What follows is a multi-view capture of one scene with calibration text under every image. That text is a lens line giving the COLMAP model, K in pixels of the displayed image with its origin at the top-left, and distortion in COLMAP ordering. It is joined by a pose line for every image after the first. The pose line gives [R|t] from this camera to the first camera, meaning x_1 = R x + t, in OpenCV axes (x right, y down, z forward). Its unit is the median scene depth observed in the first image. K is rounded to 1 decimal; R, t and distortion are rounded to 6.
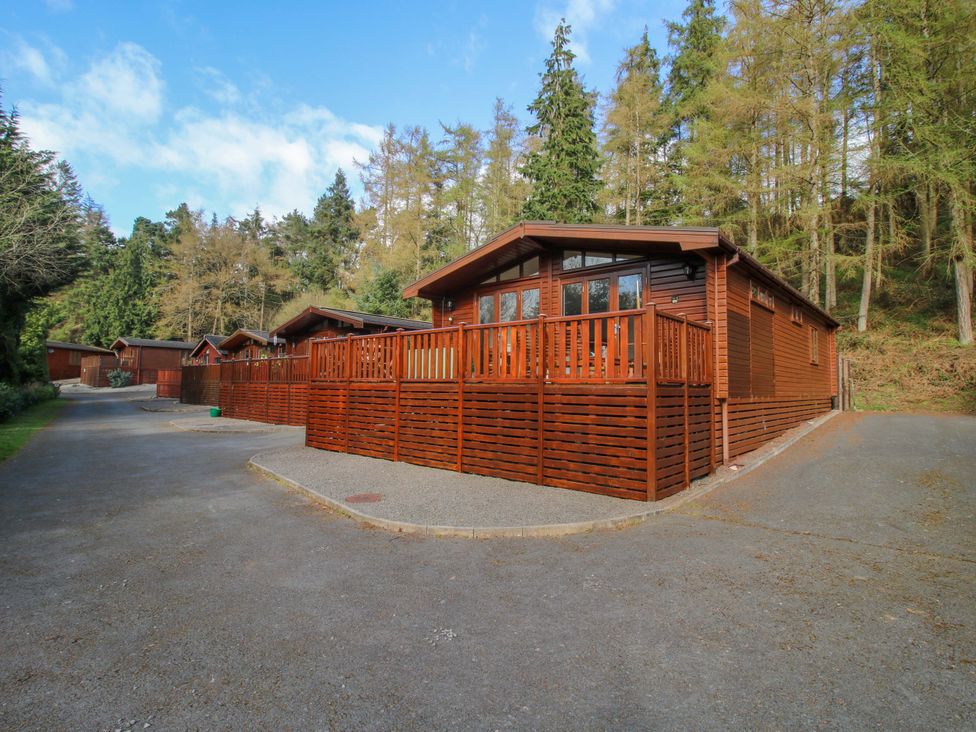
lens RADIAL K [[511.3, 0, 491.7], [0, 511.3, 362.3], [0, 0, 1]] dist [0.002933, -0.013230]
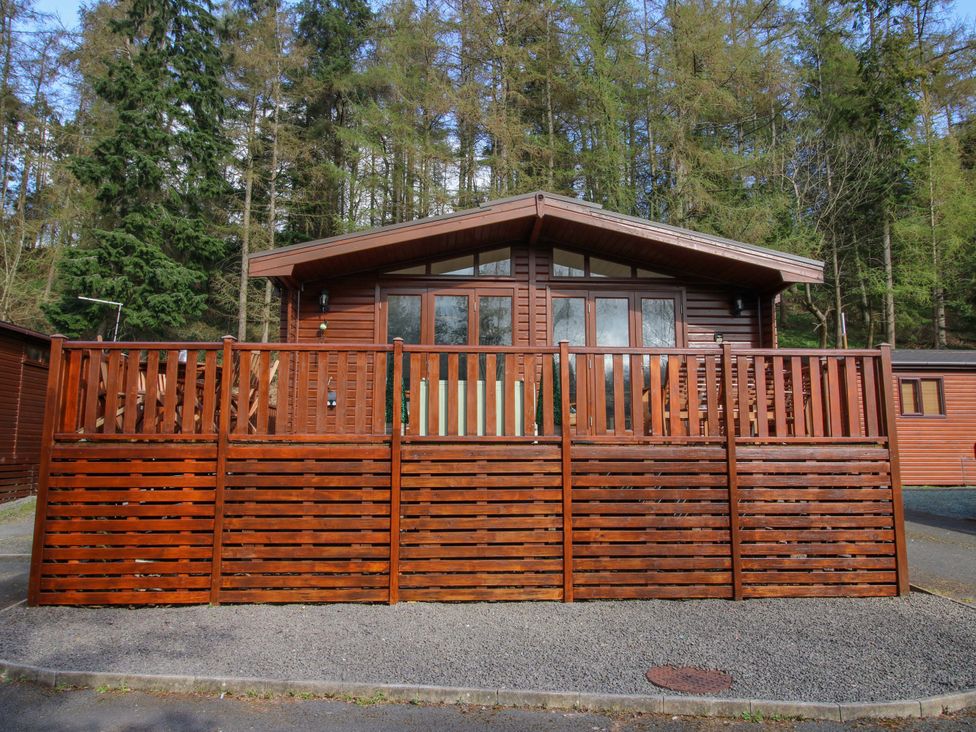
lens RADIAL K [[706.1, 0, 490.3], [0, 706.1, 363.8], [0, 0, 1]] dist [0.014472, -0.016069]
pose [[0.710763, 0.078340, 0.699056, -0.558223], [-0.025666, 0.996006, -0.085522, 0.017128], [-0.702963, 0.042844, 0.709935, 0.397430]]
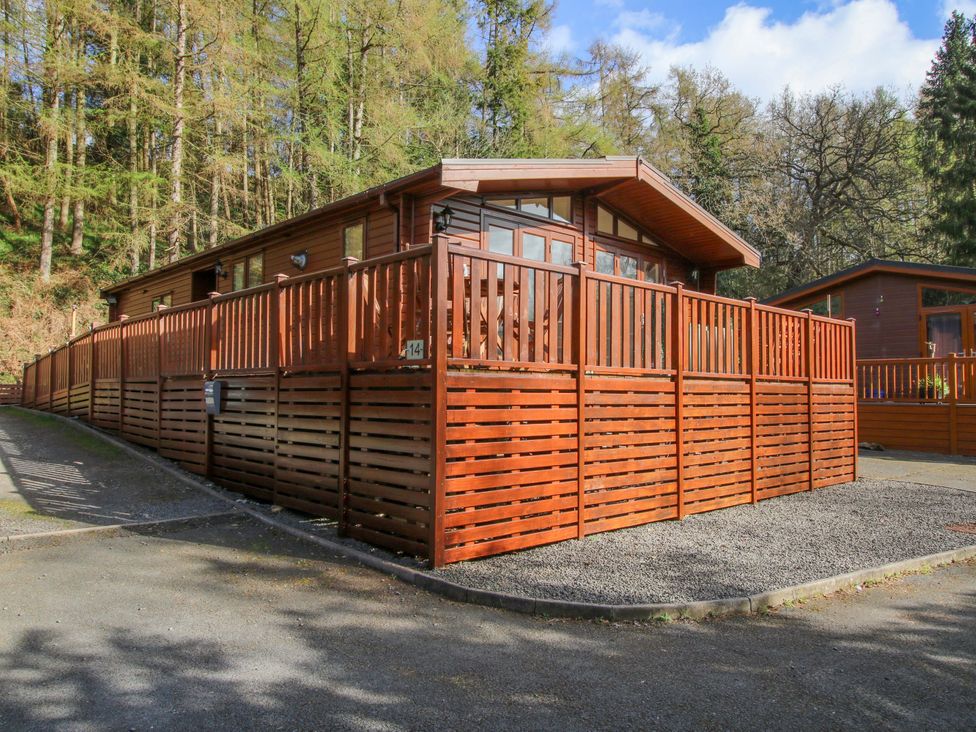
lens RADIAL K [[684.4, 0, 485.4], [0, 684.4, 363.4], [0, 0, 1]] dist [0.052566, 0.000771]
pose [[0.106657, 0.029786, 0.993850, -0.874184], [-0.055137, 0.998190, -0.023999, 0.049182], [-0.992766, -0.052238, 0.108107, 1.034382]]
